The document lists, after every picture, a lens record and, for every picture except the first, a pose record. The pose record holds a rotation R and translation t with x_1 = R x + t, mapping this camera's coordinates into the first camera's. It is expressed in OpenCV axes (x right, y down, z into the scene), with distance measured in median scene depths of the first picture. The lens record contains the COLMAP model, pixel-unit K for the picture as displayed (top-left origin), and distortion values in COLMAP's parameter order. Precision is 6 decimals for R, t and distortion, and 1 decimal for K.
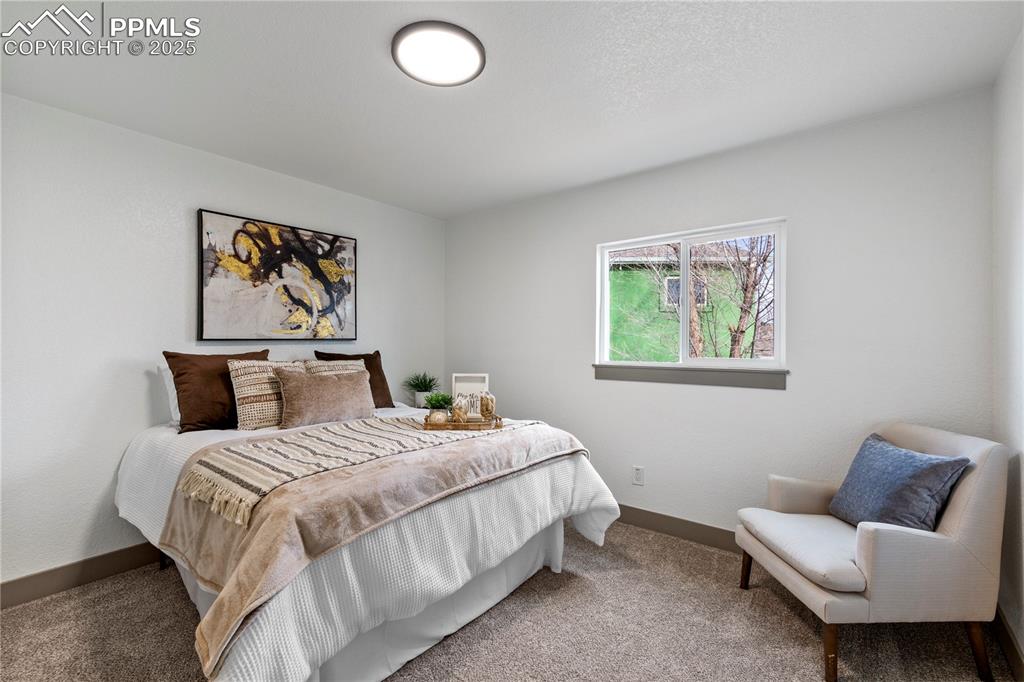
lens RADIAL K [[447.5, 0, 509.3], [0, 447.5, 344.8], [0, 0, 1]] dist [0.001358, -0.000336]
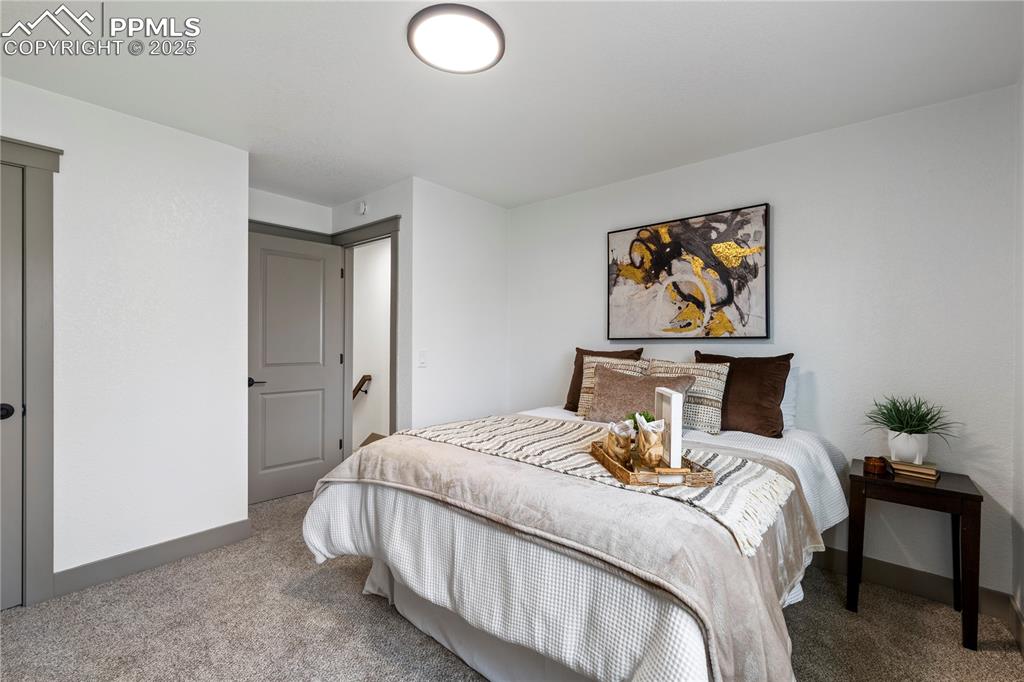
lens RADIAL K [[447.5, 0, 509.3], [0, 447.5, 336.9], [0, 0, 1]] dist [0.001358, -0.000336]
pose [[-0.040466, -0.003872, -0.999173, 0.467439], [-0.003304, 0.999988, -0.003741, -0.009682], [0.999175, 0.003149, -0.040479, 0.667673]]
